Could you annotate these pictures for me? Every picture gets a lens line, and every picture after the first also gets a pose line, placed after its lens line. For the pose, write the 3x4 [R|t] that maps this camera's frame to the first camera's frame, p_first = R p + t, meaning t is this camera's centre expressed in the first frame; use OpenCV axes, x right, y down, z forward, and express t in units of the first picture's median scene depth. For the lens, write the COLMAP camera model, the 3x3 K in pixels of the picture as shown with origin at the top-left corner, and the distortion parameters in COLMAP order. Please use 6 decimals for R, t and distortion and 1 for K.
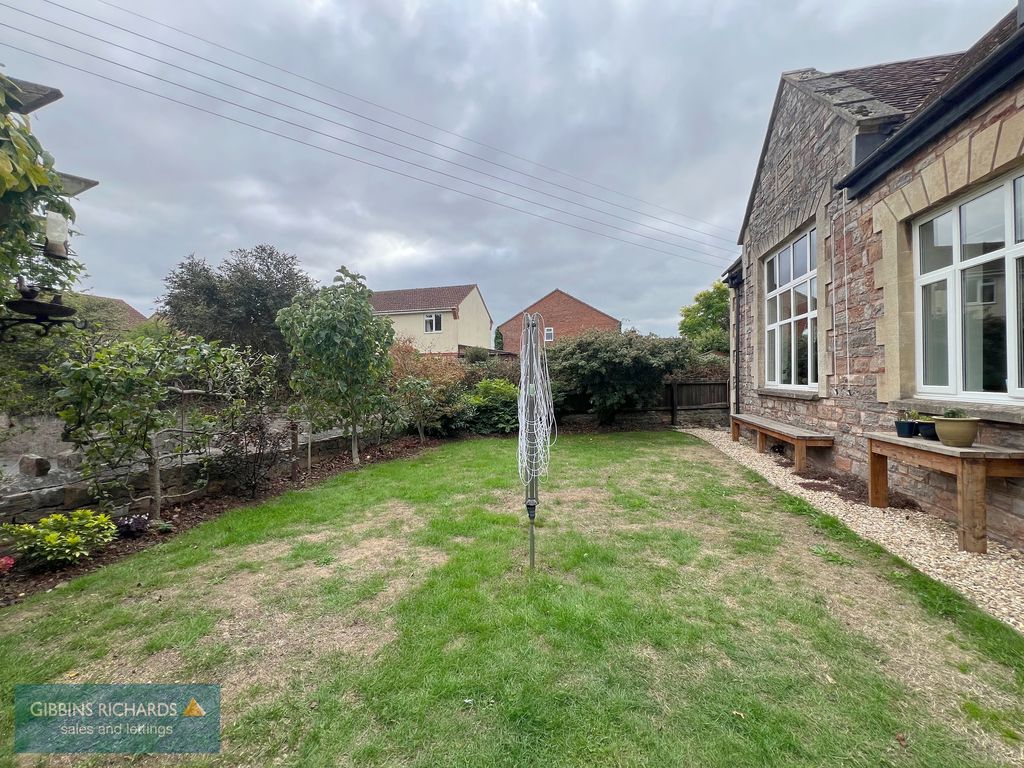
lens RADIAL K [[416.8, 0, 513.8], [0, 416.8, 382.4], [0, 0, 1]] dist [-0.000612, 0.000526]
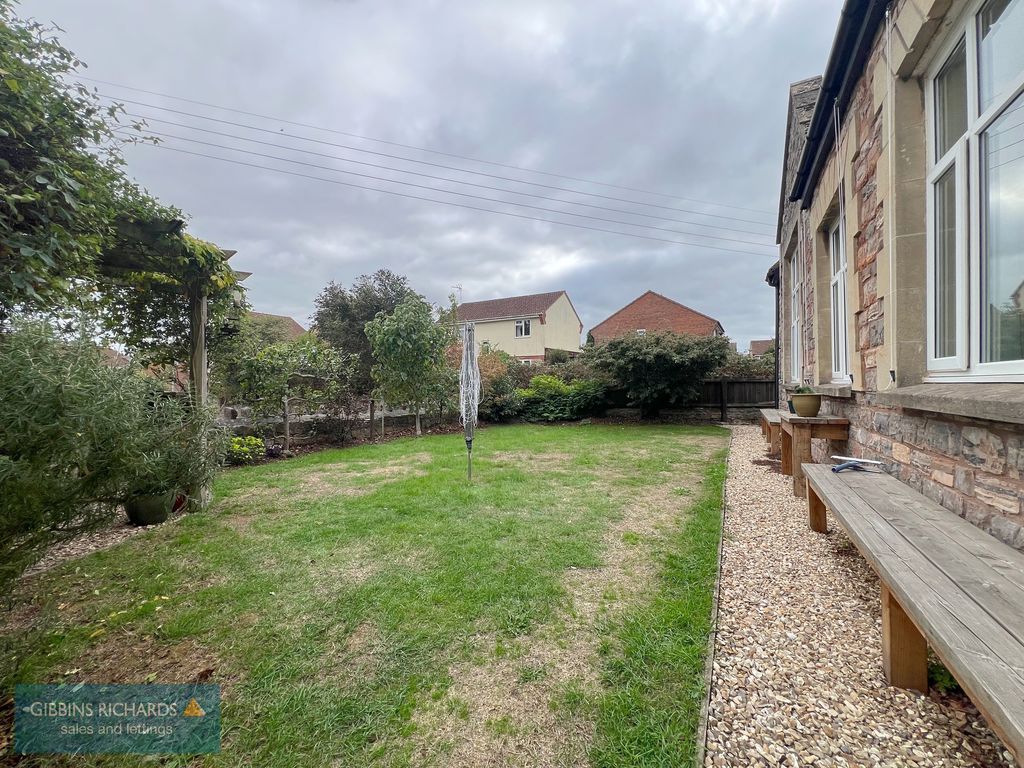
lens RADIAL K [[416.8, 0, 509.7], [0, 416.8, 382.2], [0, 0, 1]] dist [-0.000612, 0.000526]
pose [[0.962705, 0.006321, -0.270478, 0.212475], [-0.009280, 0.999910, -0.009665, 0.027256], [0.270393, 0.011814, 0.962678, -0.175057]]
